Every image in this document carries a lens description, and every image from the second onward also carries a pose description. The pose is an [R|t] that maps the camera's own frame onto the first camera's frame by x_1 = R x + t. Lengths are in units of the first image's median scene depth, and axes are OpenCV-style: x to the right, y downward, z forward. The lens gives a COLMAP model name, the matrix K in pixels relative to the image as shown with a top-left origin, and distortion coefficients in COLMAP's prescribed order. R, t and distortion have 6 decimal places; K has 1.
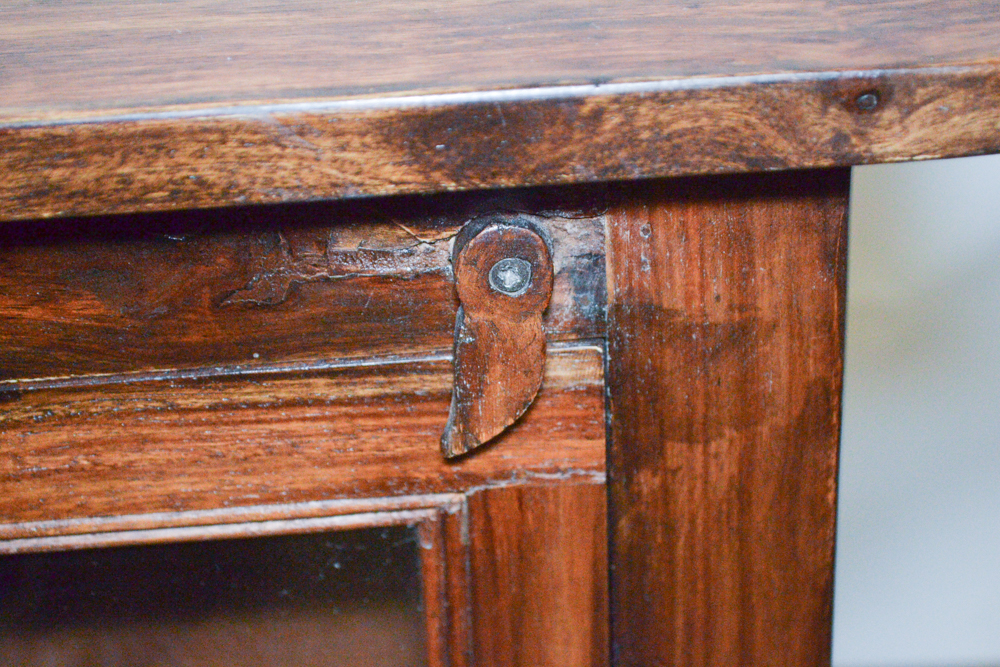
lens RADIAL K [[2299.5, 0, 502.0], [0, 2299.5, 338.0], [0, 0, 1]] dist [0.034835, 0.000000]
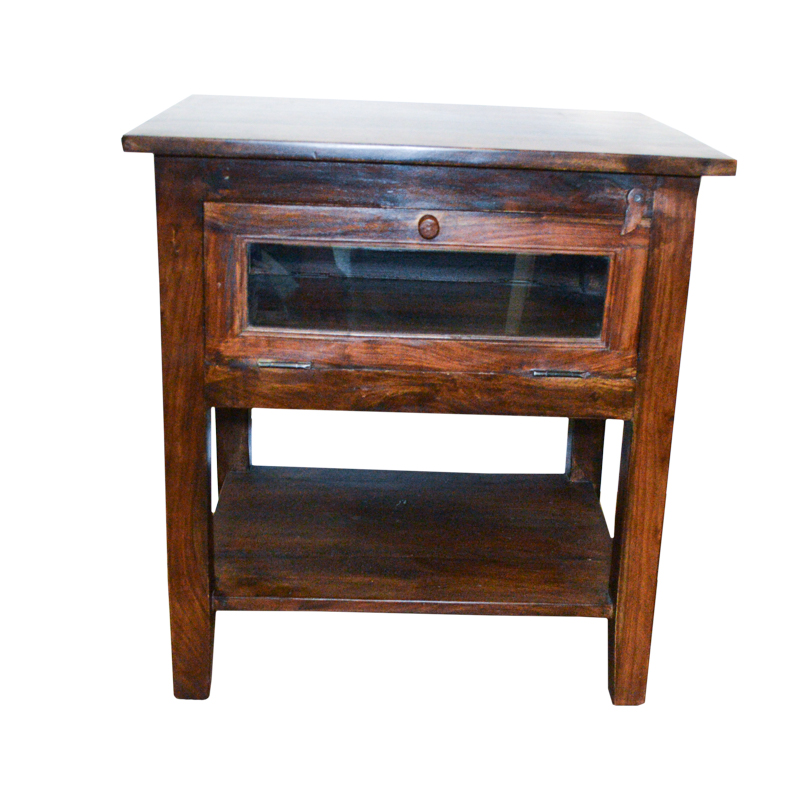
lens RADIAL K [[1203.9, 0, 461.0], [0, 1203.9, 424.9], [0, 0, 1]] dist [-0.104864, 0.000000]
pose [[0.995998, 0.088247, 0.014183, -0.400269], [-0.083651, 0.976248, -0.199854, 1.081712], [-0.031482, 0.197867, 0.979723, -1.632255]]
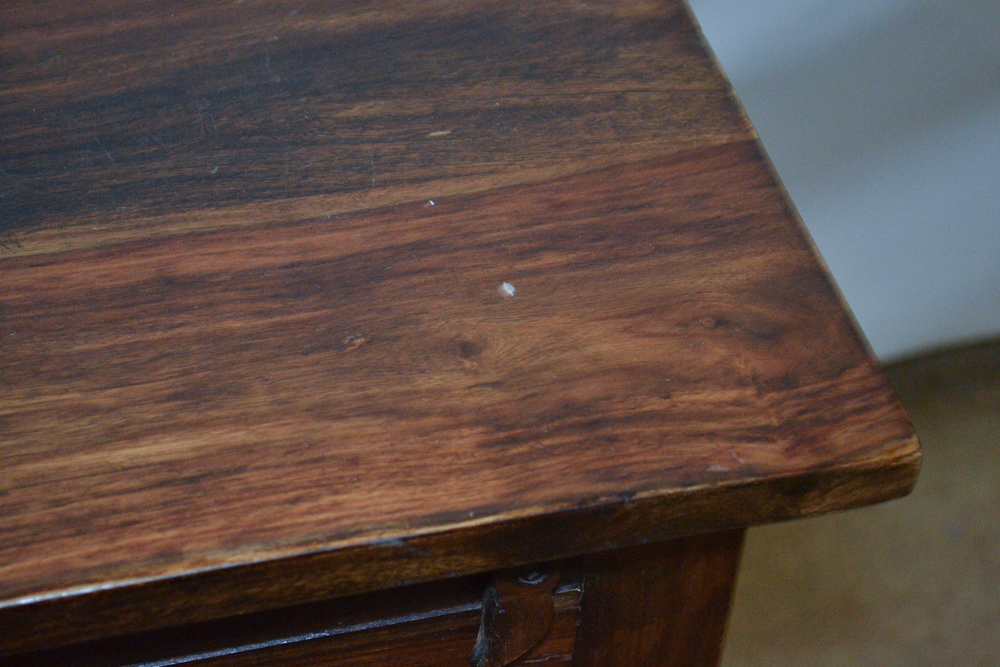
lens RADIAL K [[2299.5, 0, 503.9], [0, 2299.5, 335.3], [0, 0, 1]] dist [0.034835, 0.000000]
pose [[0.975266, -0.071183, 0.209257, -0.292349], [0.017453, 0.968568, 0.248137, -0.508210], [-0.220343, -0.238348, 0.945854, -0.286662]]
